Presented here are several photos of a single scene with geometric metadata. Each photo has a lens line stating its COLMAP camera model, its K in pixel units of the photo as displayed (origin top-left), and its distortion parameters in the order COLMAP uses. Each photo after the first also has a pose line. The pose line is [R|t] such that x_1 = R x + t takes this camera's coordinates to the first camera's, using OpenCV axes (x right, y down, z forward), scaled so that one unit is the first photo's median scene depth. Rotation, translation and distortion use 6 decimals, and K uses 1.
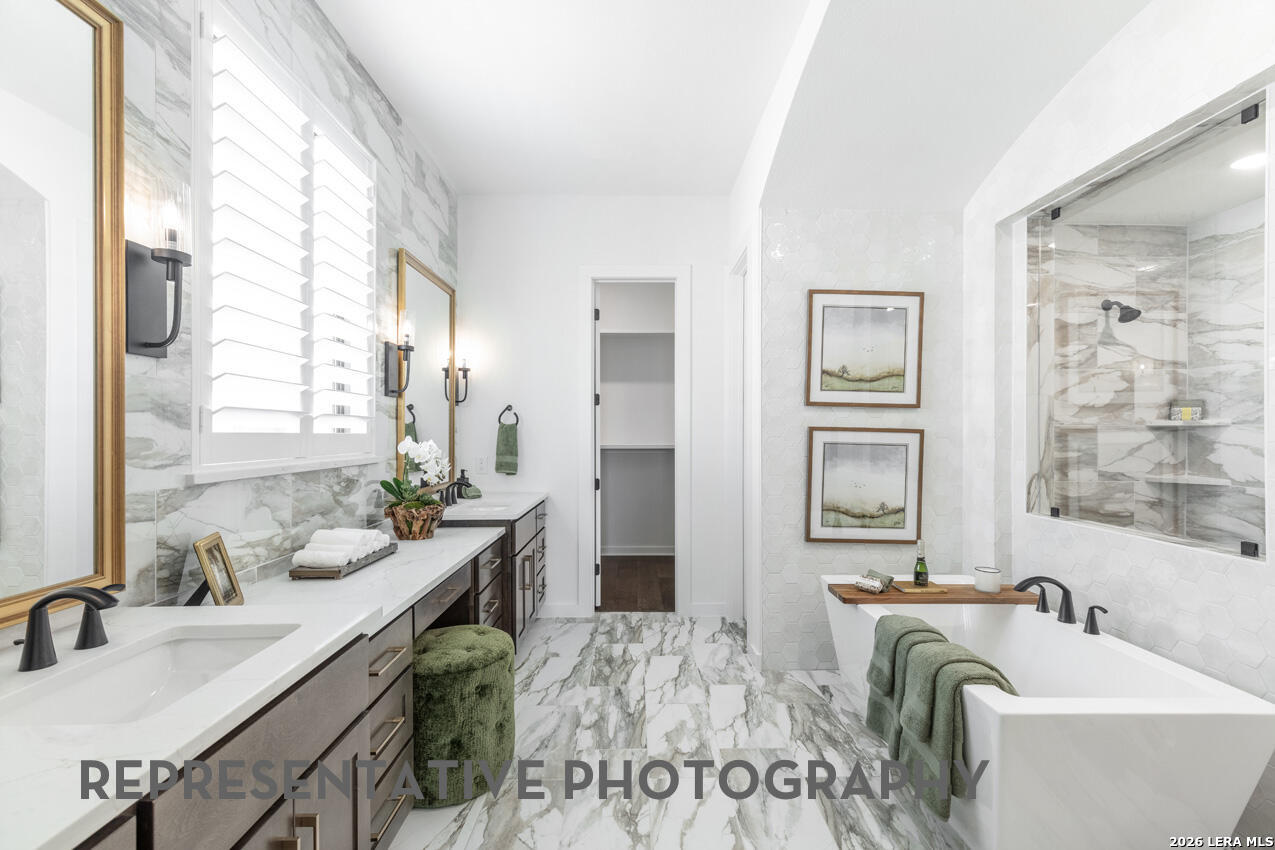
lens RADIAL K [[575.2, 0, 639.0], [0, 575.2, 428.5], [0, 0, 1]] dist [0.001720, 0.000370]
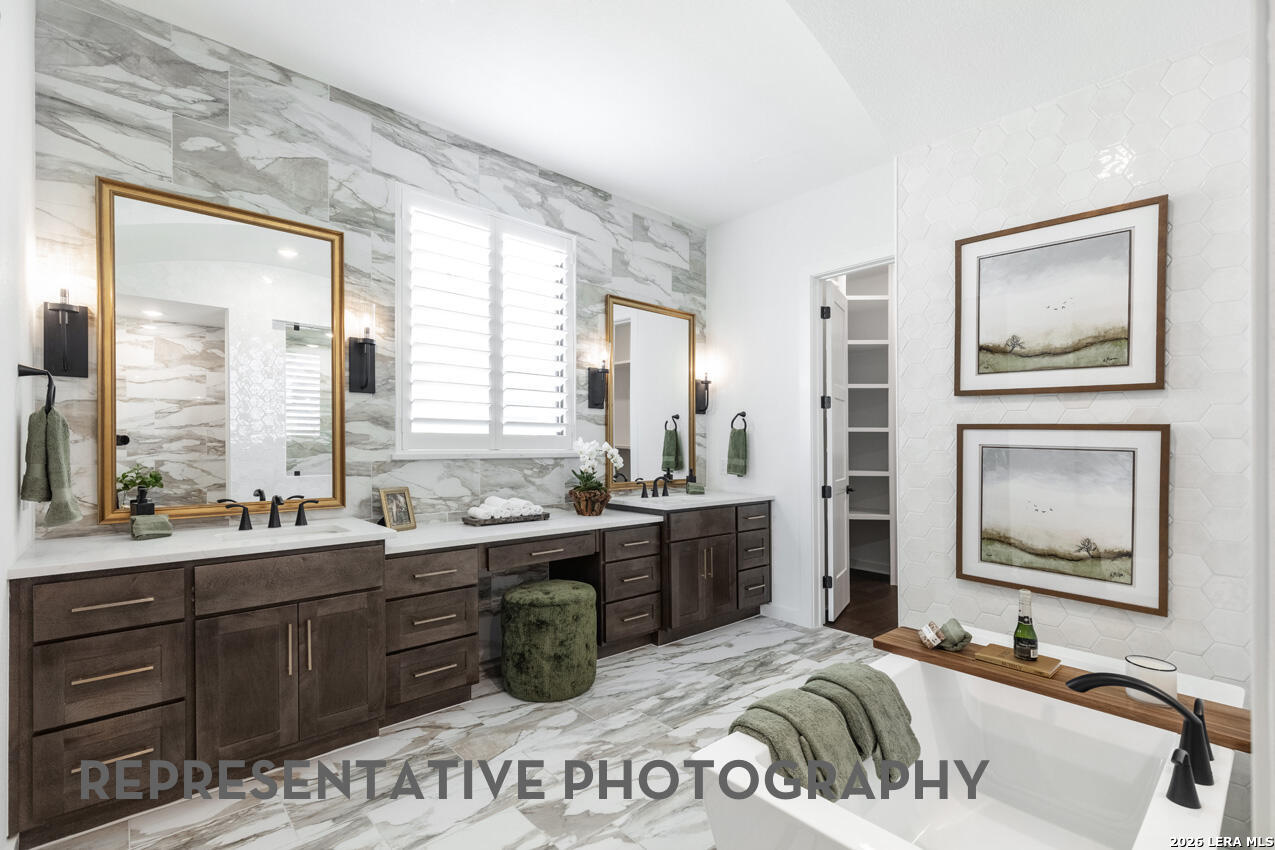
lens RADIAL K [[572.3, 0, 633.8], [0, 572.3, 441.1], [0, 0, 1]] dist [0.001856, -0.000052]
pose [[0.651959, -0.000087, -0.758254, 0.606702], [-0.000116, 1.000000, -0.000214, 0.019819], [0.758254, 0.000228, 0.651959, 0.202523]]
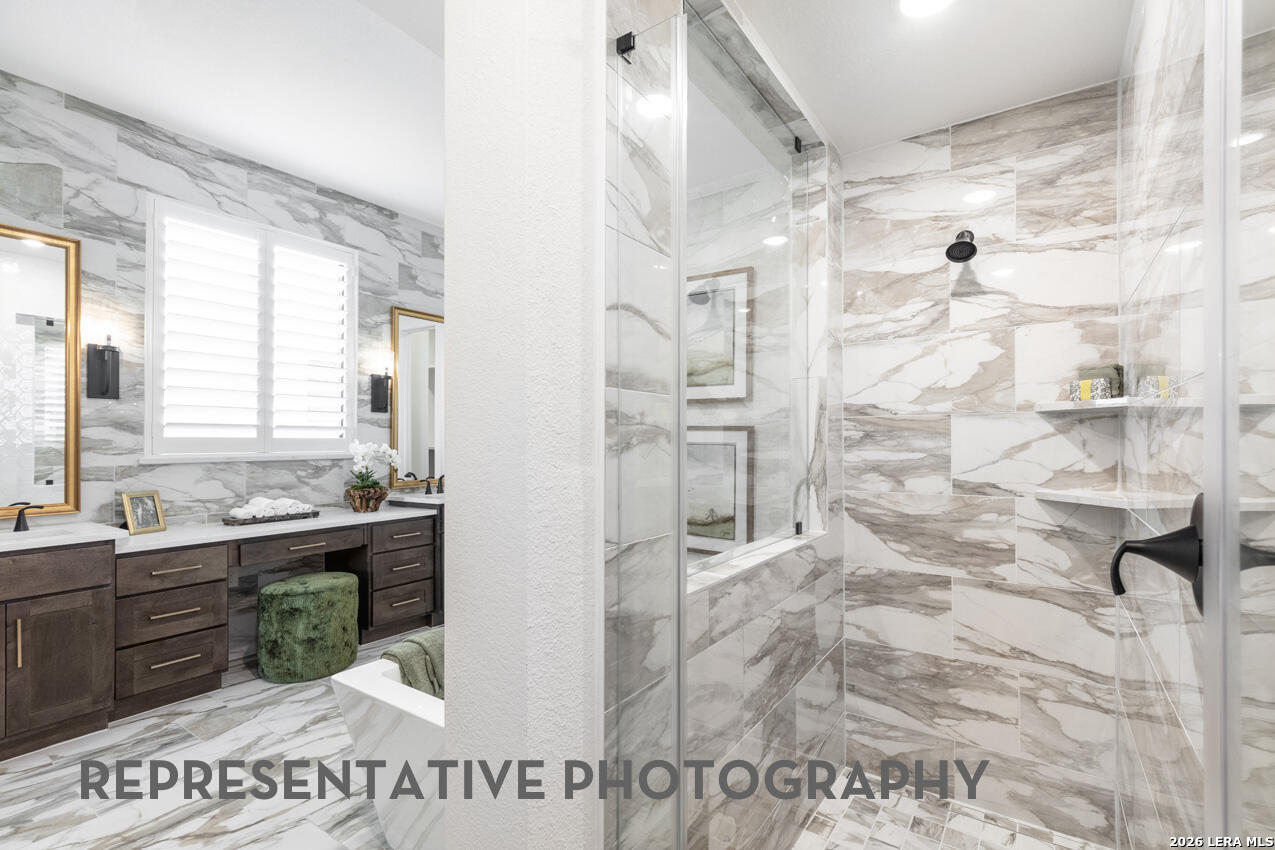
lens RADIAL K [[572.8, 0, 642.2], [0, 572.8, 430.8], [0, 0, 1]] dist [-0.000406, 0.001256]
pose [[0.814119, -0.019946, -0.580355, 0.892028], [0.013116, 0.999787, -0.015962, 0.020779], [0.580550, 0.005383, 0.814207, 0.222725]]
